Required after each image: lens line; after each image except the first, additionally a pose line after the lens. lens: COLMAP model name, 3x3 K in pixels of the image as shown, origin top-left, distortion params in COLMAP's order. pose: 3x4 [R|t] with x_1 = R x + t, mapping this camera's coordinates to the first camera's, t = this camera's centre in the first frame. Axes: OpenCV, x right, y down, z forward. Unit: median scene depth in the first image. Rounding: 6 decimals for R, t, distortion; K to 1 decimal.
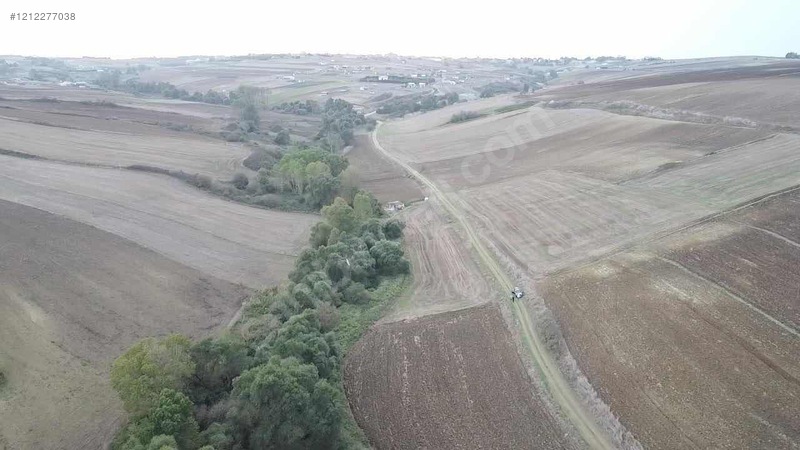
lens RADIAL K [[597.9, 0, 398.0], [0, 597.9, 218.6], [0, 0, 1]] dist [-0.008402, 0.003386]
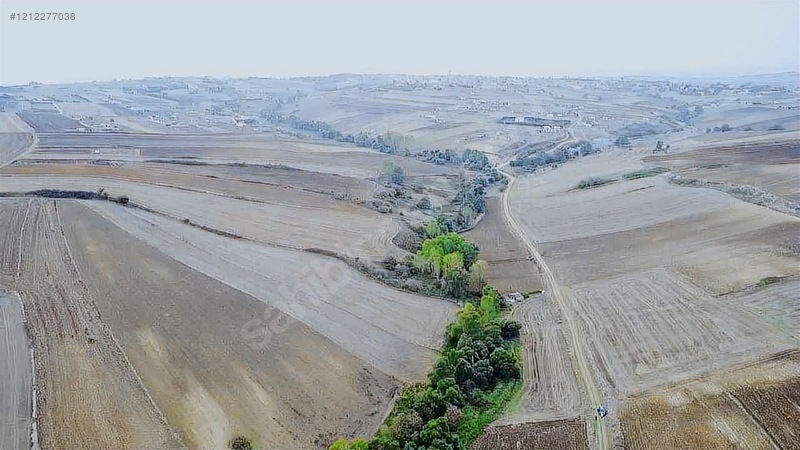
lens RADIAL K [[597.9, 0, 400.1], [0, 597.9, 218.6], [0, 0, 1]] dist [-0.008402, 0.003386]
pose [[0.975170, 0.051452, -0.215398, 0.021130], [-0.052821, 0.998604, -0.000600, -0.180828], [0.215066, 0.011963, 0.976526, -0.241491]]
